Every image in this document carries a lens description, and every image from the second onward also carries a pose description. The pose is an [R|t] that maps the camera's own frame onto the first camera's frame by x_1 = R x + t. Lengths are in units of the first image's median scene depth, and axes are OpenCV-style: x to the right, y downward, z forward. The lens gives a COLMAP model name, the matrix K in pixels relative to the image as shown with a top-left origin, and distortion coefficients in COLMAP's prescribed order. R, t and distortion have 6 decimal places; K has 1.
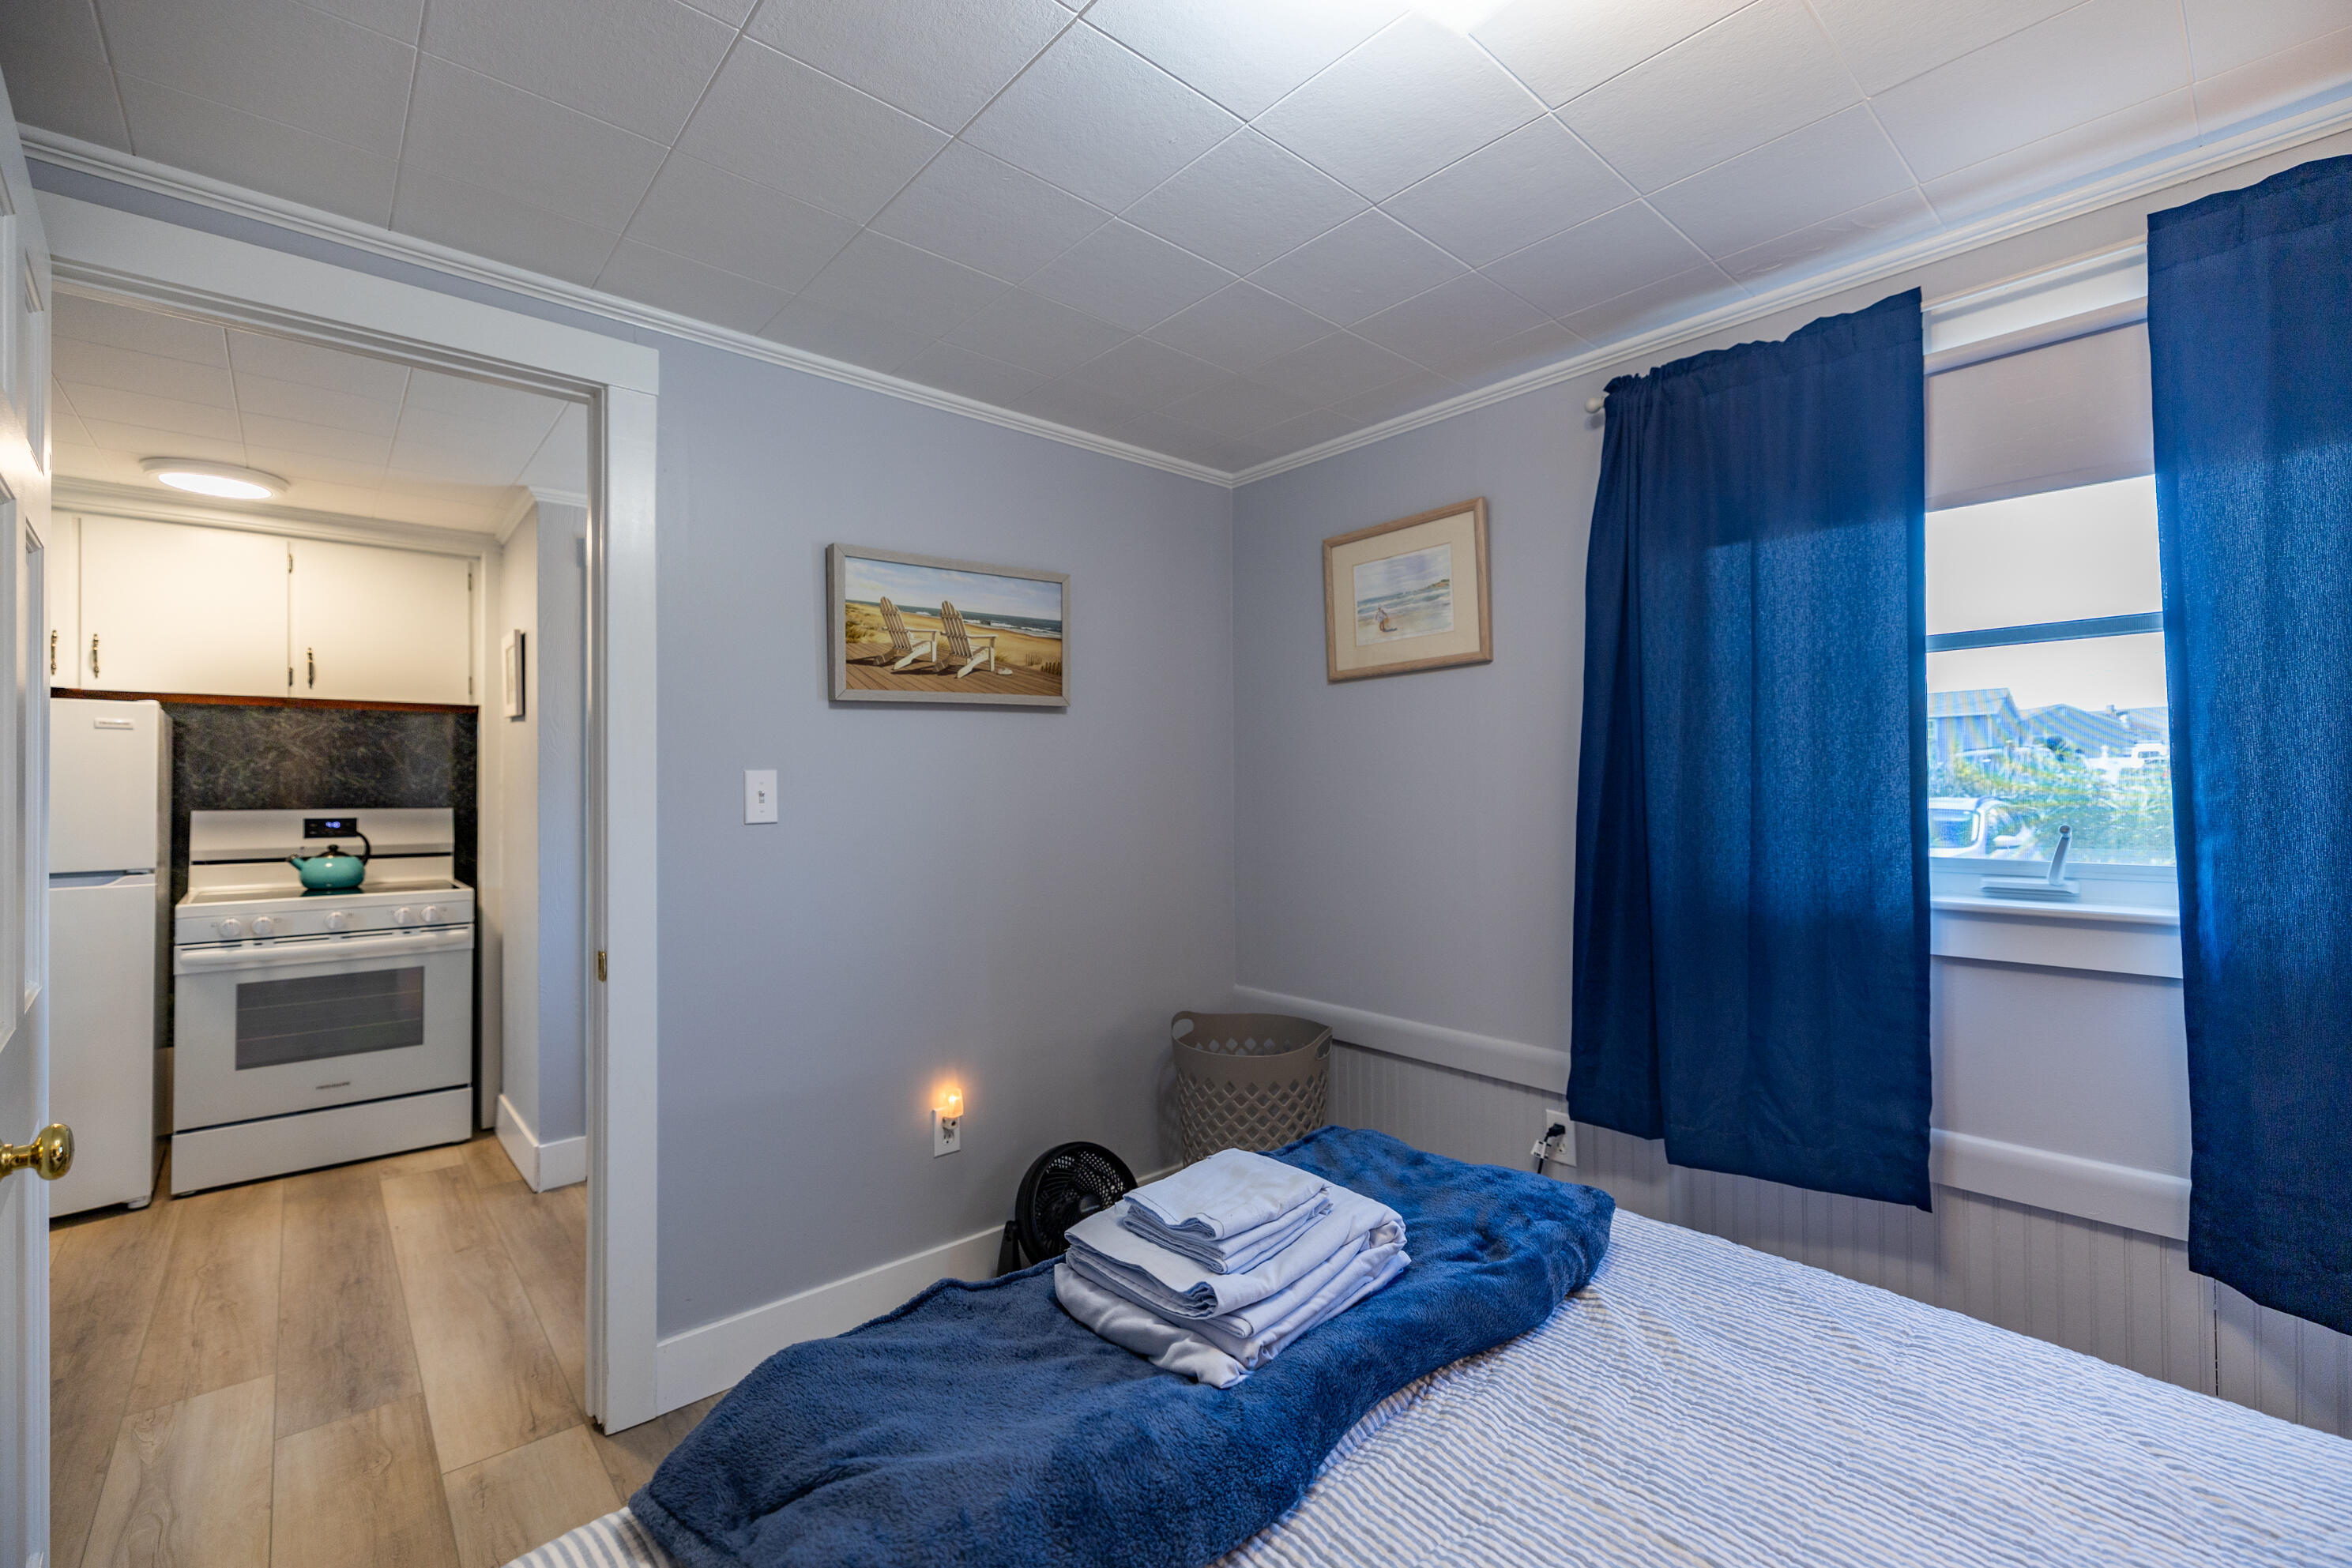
lens RADIAL K [[1012.3, 0, 1176.0], [0, 1012.3, 784.0], [0, 0, 1]] dist [-0.000324, -0.000063]
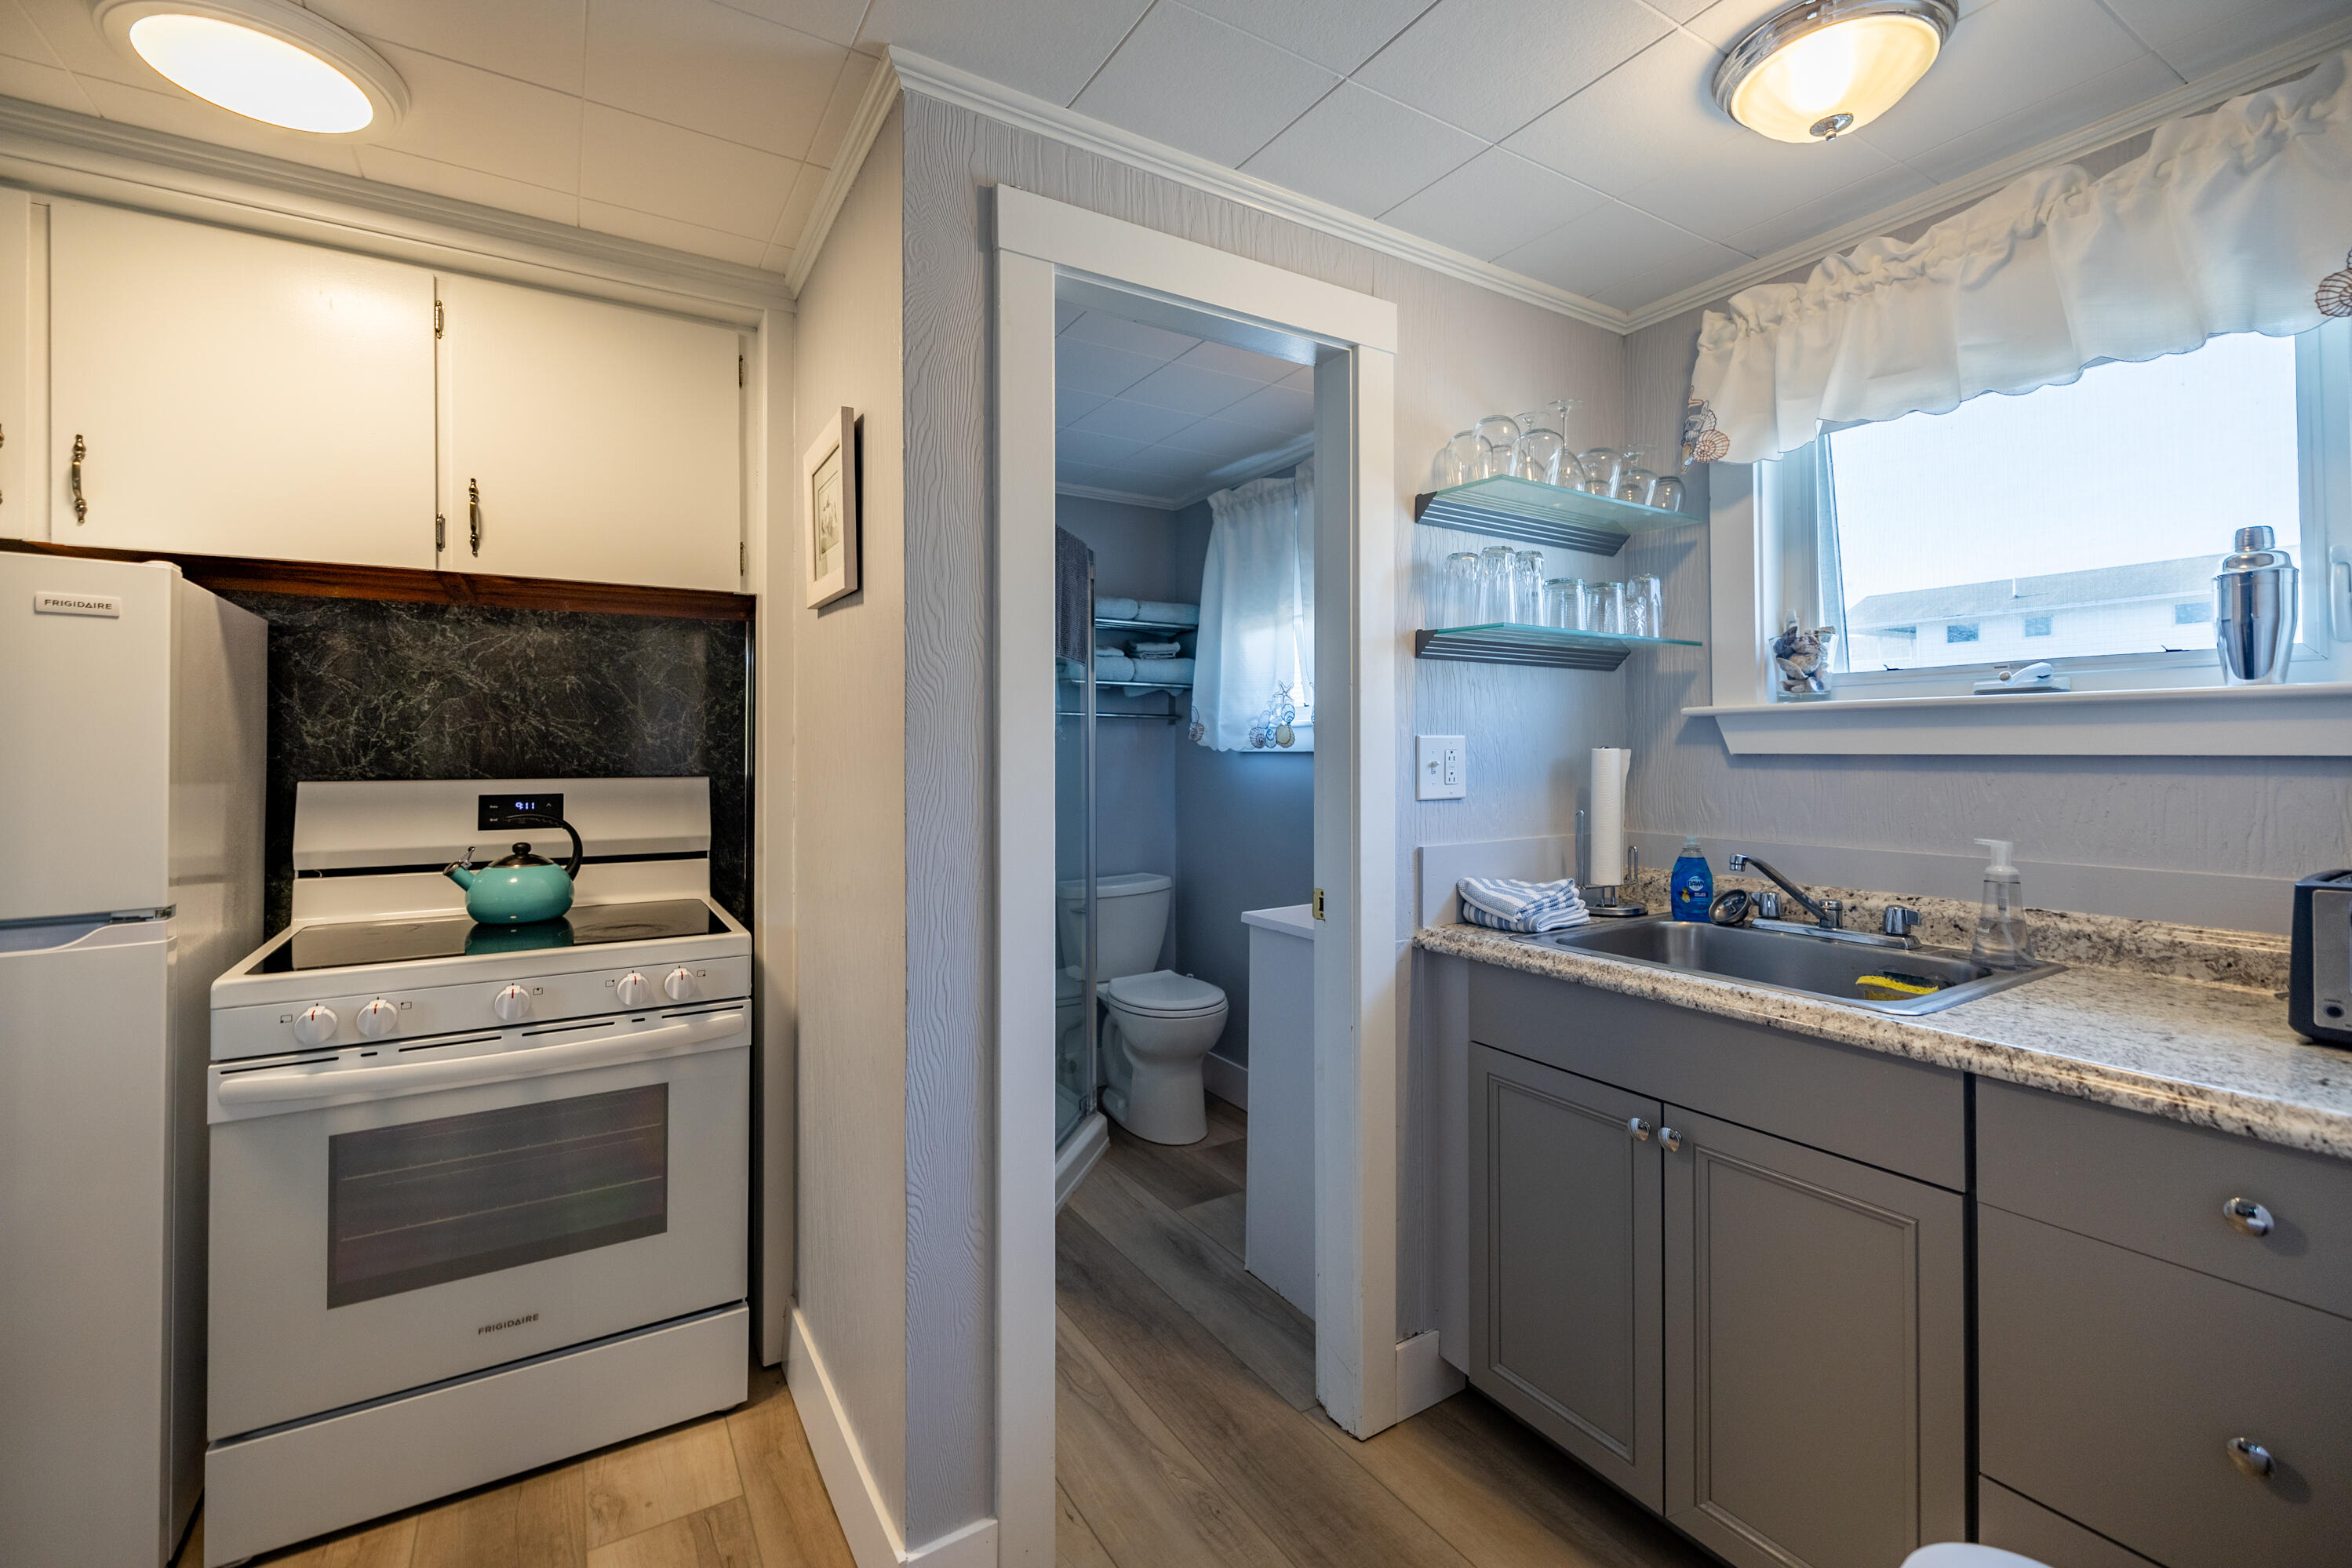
lens RADIAL K [[1007.0, 0, 1180.8], [0, 1007.0, 749.8], [0, 0, 1]] dist [0.000232, -0.000097]
pose [[0.987289, 0.004738, -0.158864, -0.392831], [-0.003408, 0.999957, 0.008642, 0.001756], [0.158898, -0.007990, 0.987263, 0.520717]]
